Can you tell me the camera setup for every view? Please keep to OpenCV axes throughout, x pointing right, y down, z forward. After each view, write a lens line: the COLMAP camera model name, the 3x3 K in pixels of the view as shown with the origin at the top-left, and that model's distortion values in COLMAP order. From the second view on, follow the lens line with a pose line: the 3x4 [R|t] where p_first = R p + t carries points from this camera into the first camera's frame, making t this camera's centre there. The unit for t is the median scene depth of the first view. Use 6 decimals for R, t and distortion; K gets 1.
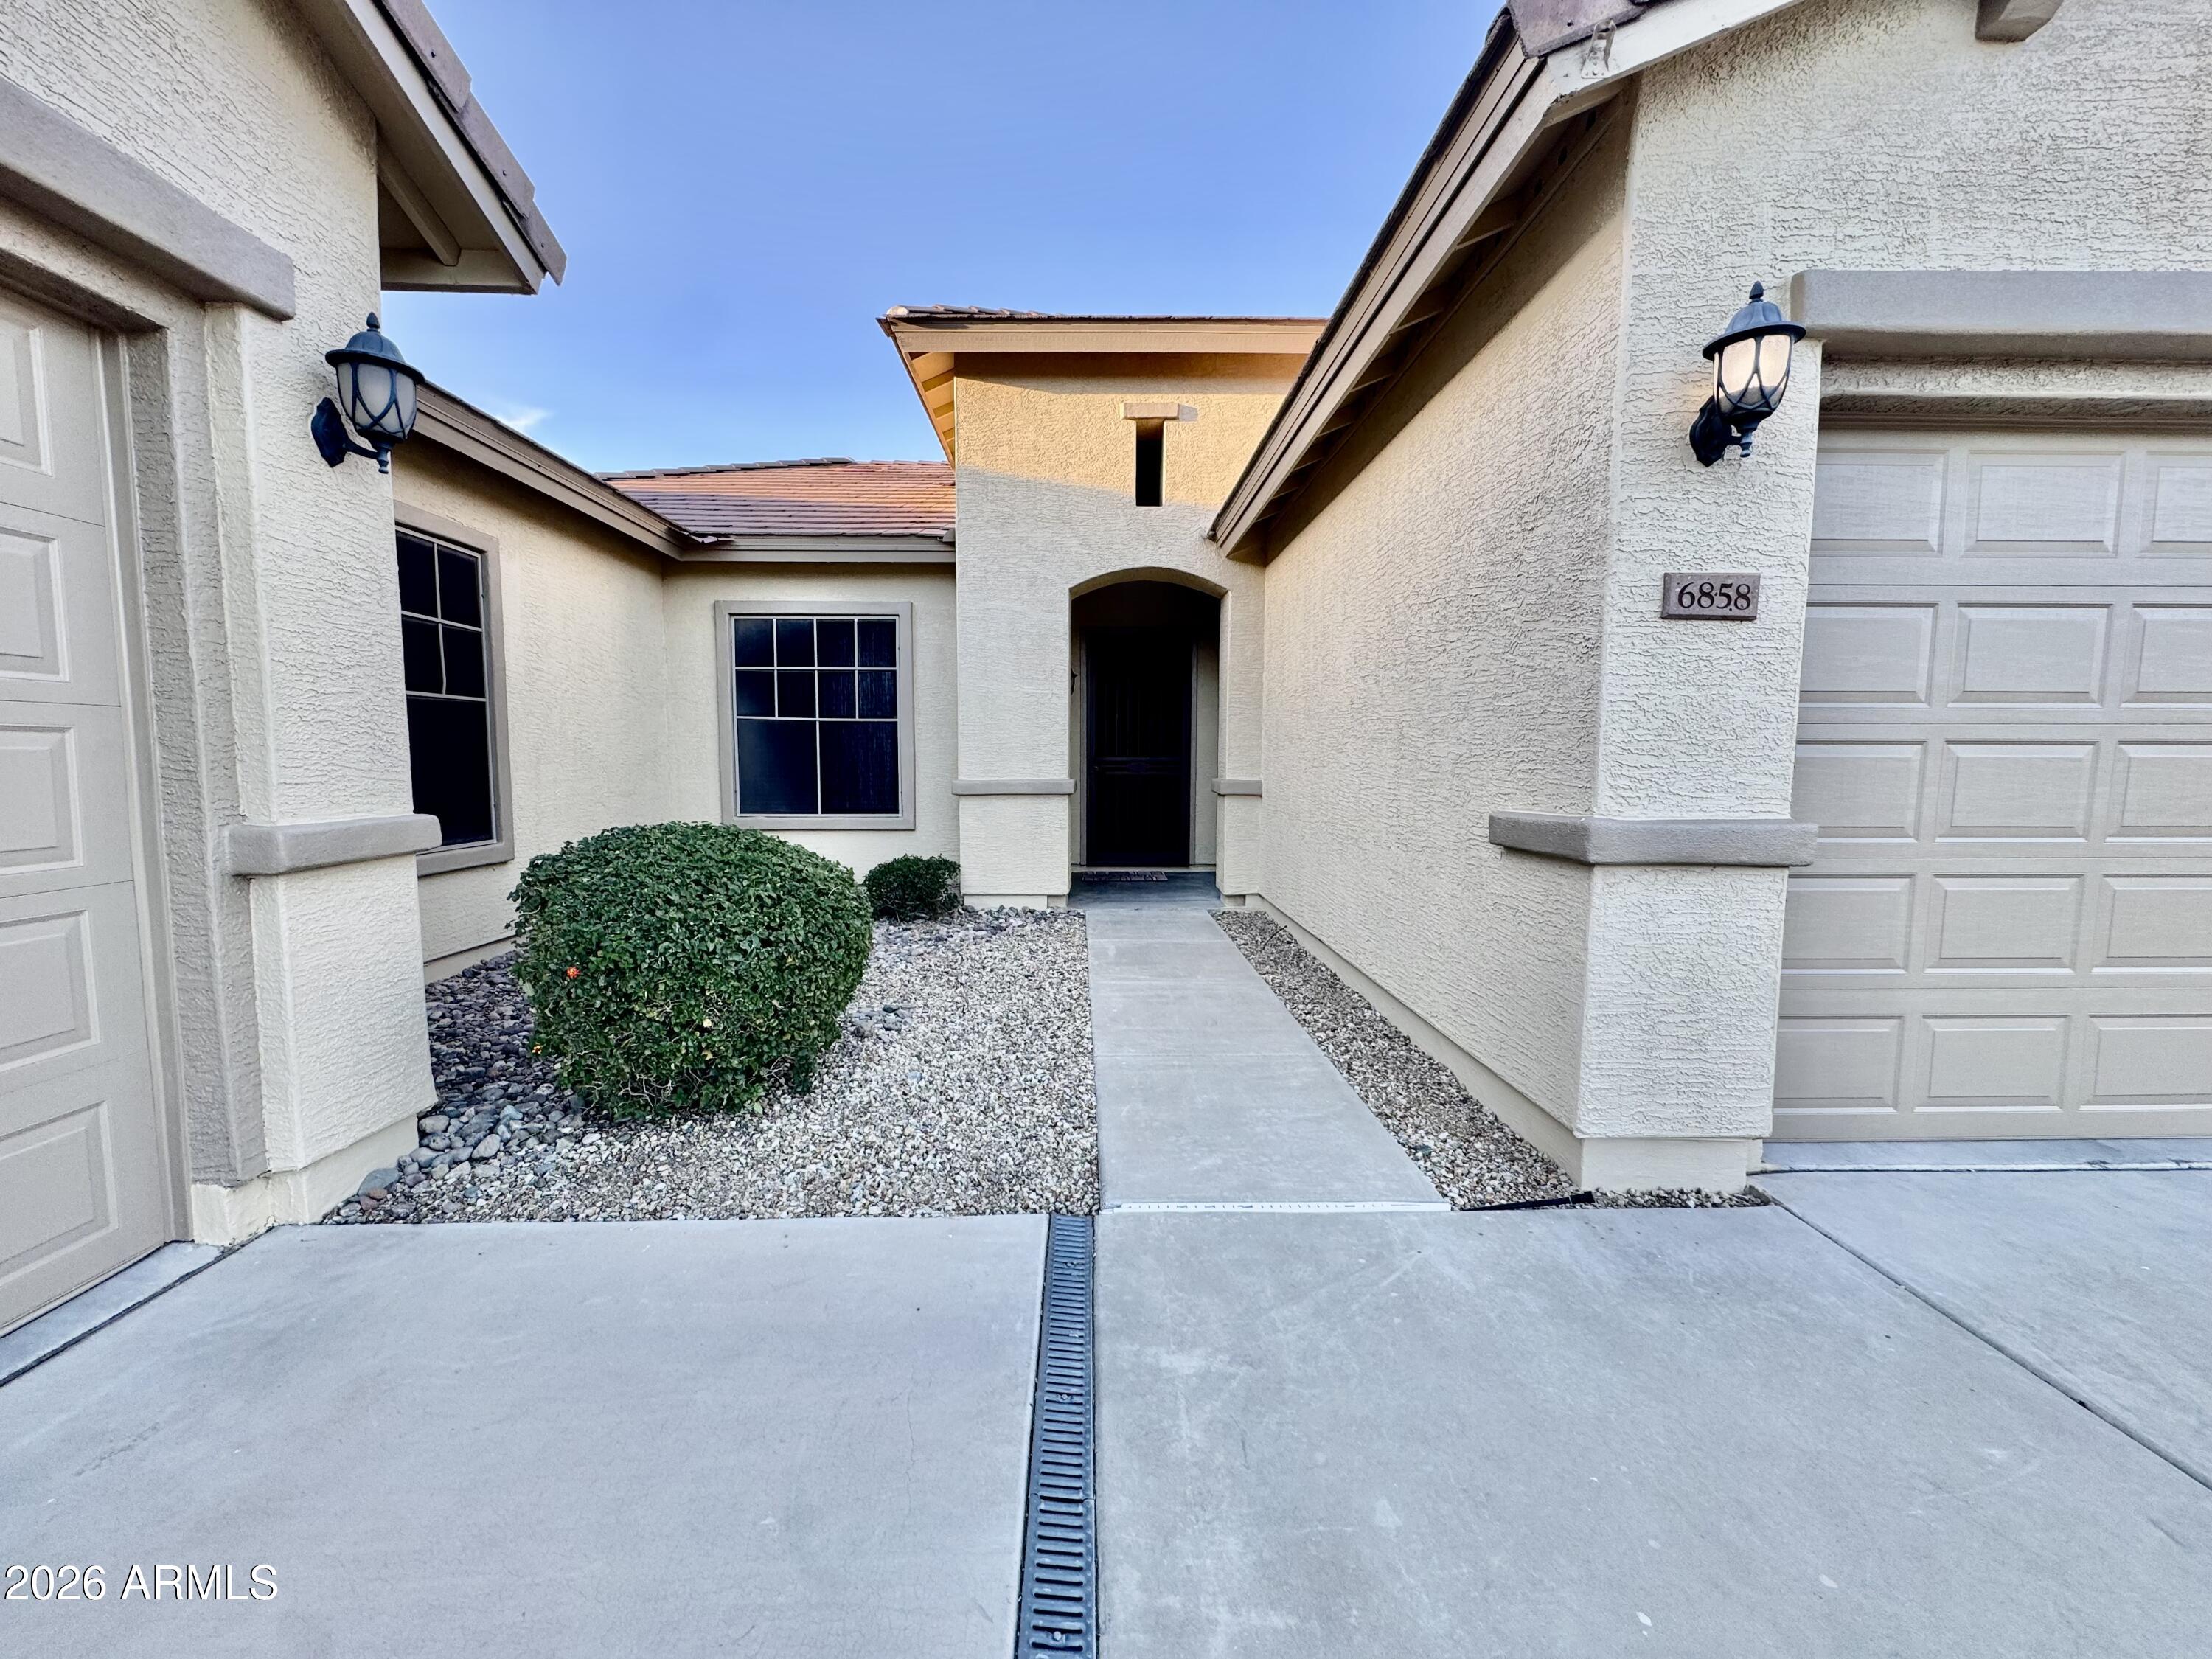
lens RADIAL K [[879.6, 0, 1106.0], [0, 879.6, 829.5], [0, 0, 1]] dist [-0.000532, 0.000041]
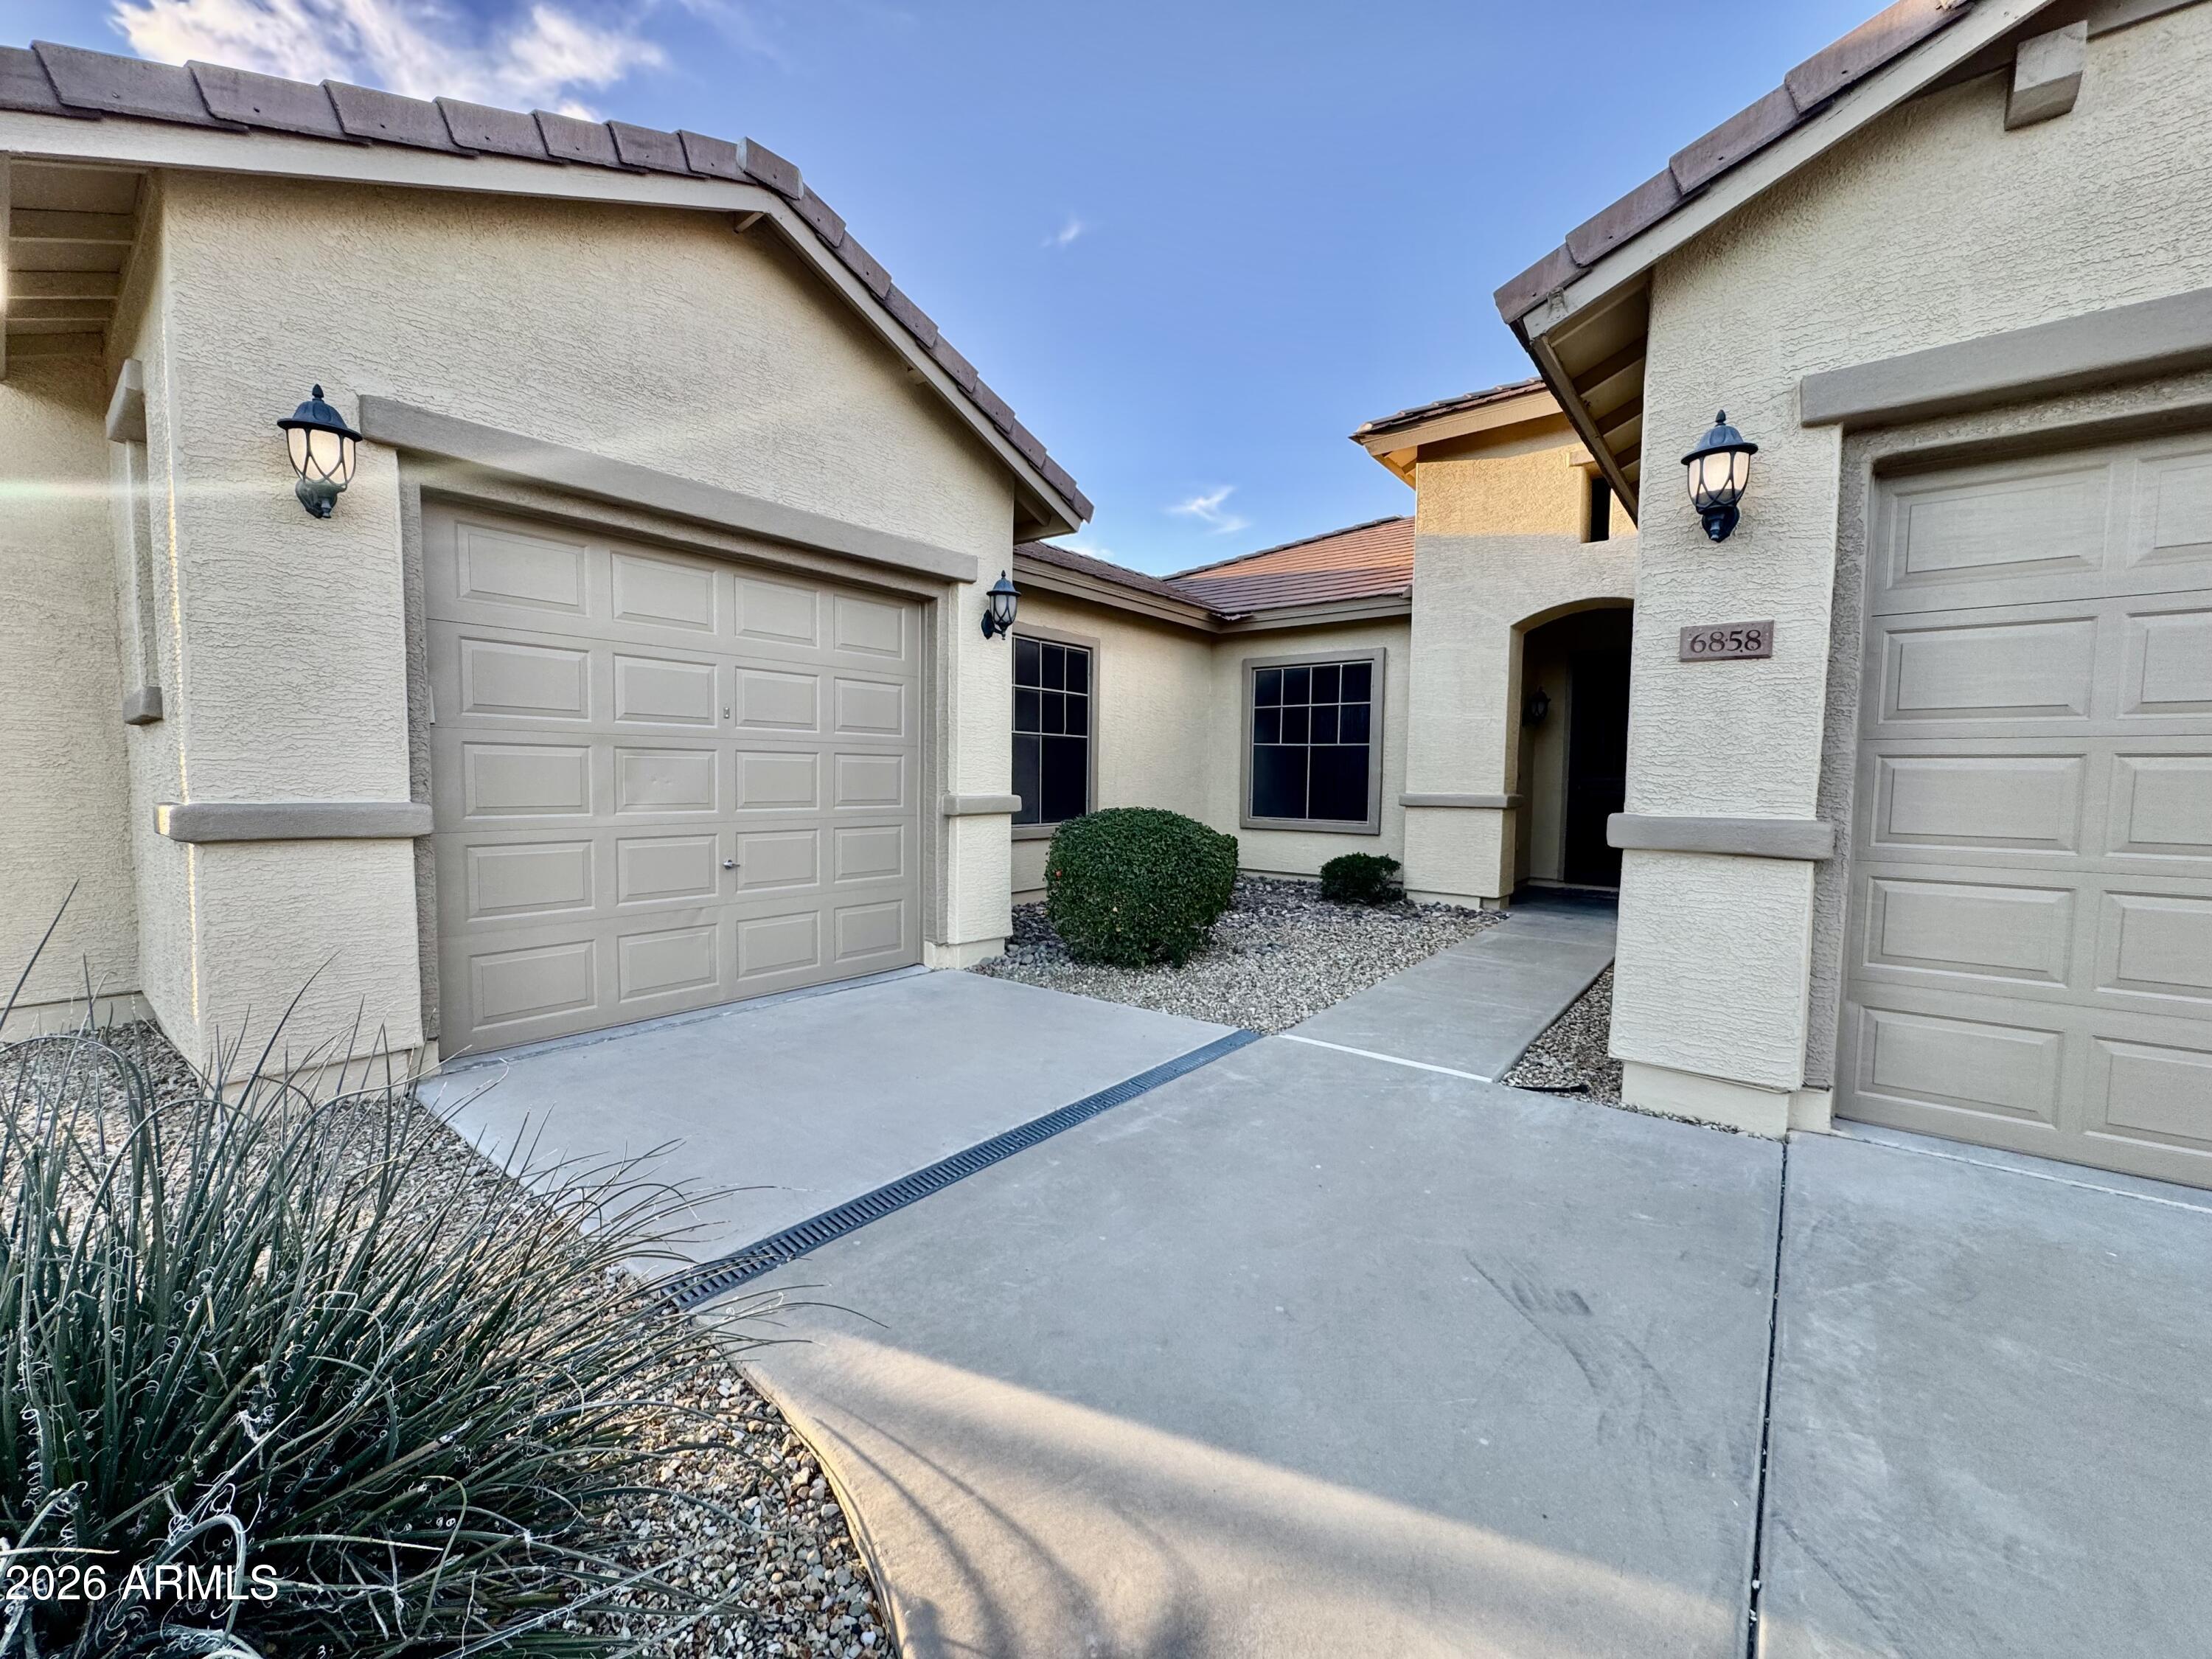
lens RADIAL K [[879.6, 0, 1106.0], [0, 879.6, 829.5], [0, 0, 1]] dist [-0.000532, 0.000041]
pose [[0.770505, 0.046013, -0.635770, 0.790452], [-0.062794, 0.998019, -0.003871, 0.064349], [0.634333, 0.042906, 0.771868, -0.517326]]
